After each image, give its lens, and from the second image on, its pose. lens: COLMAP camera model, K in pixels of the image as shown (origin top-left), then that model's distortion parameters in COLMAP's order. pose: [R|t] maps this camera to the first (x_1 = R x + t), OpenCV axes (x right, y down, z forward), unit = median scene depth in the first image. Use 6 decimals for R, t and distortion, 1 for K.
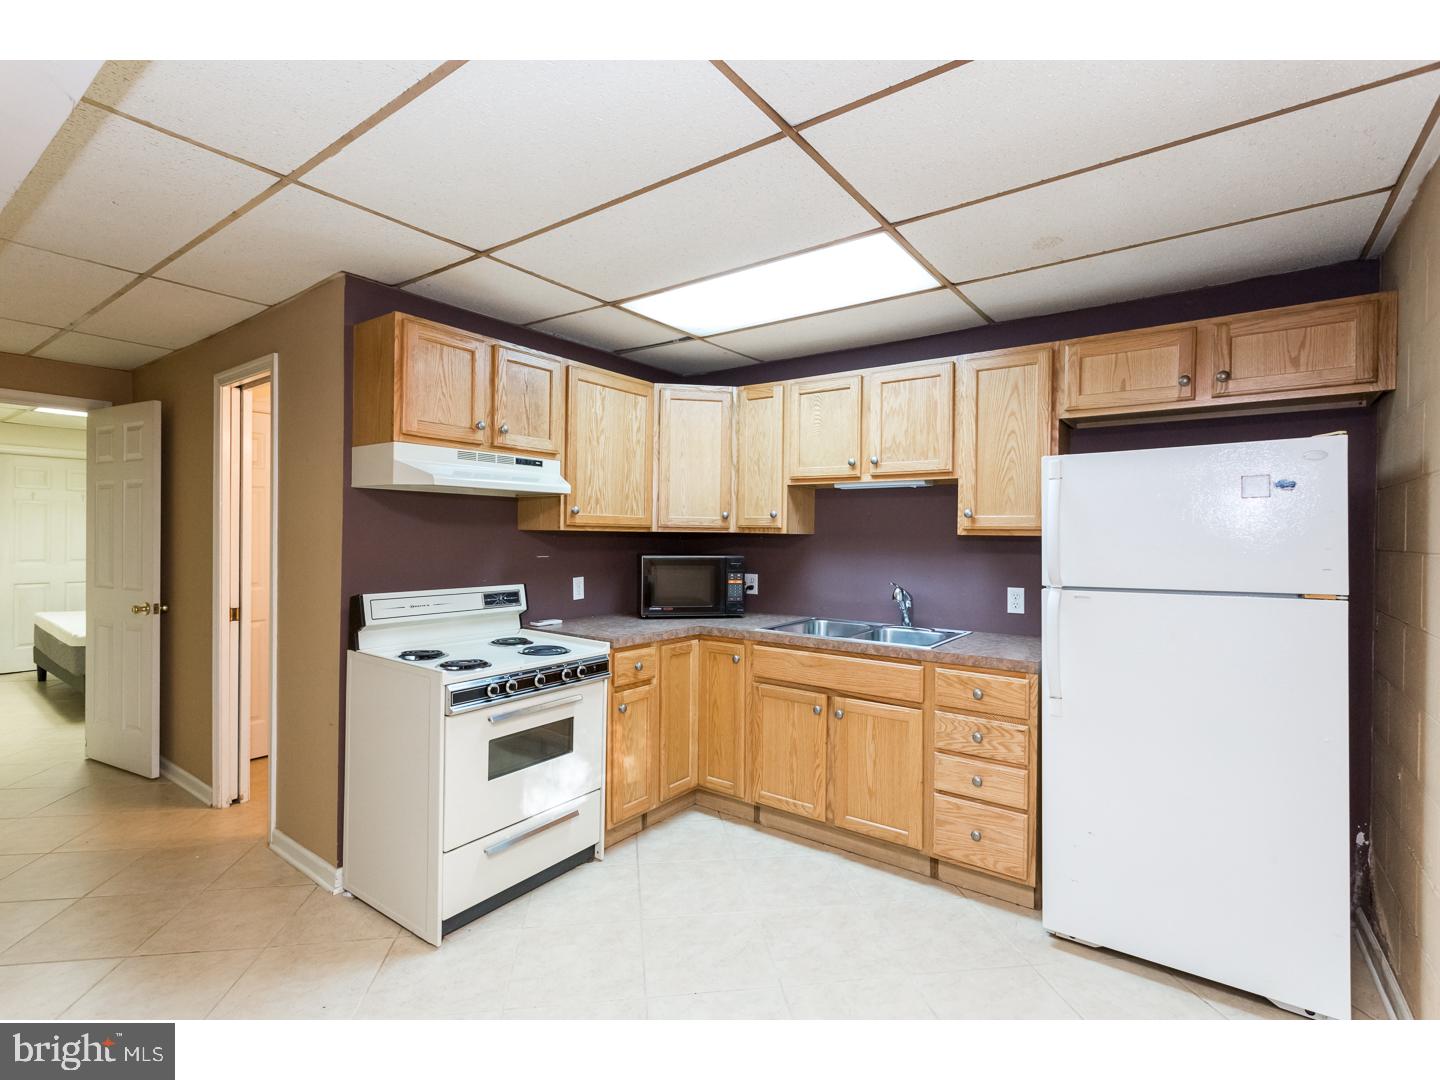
lens RADIAL K [[684.0, 0, 720.4], [0, 684.0, 536.9], [0, 0, 1]] dist [0.001309, 0.000234]
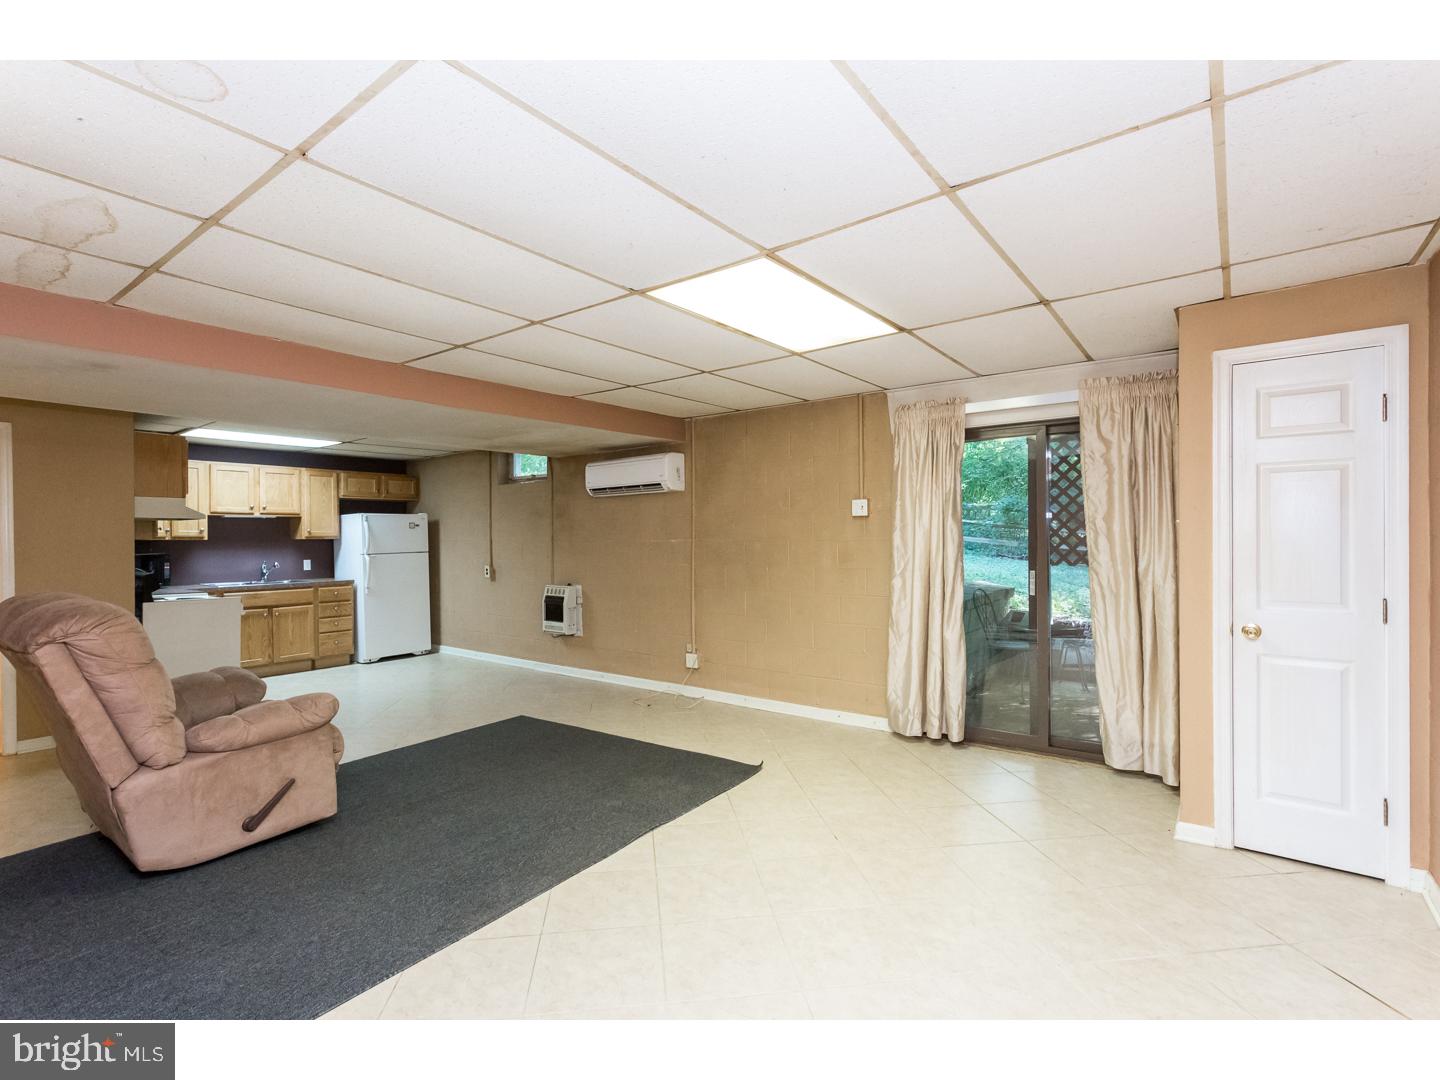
lens RADIAL K [[684.0, 0, 721.8], [0, 684.0, 537.7], [0, 0, 1]] dist [0.001309, 0.000234]
pose [[0.018063, -0.013026, 0.999752, -2.173756], [0.008938, 0.999877, 0.012866, -0.027452], [-0.999797, 0.008703, 0.018177, -0.597133]]
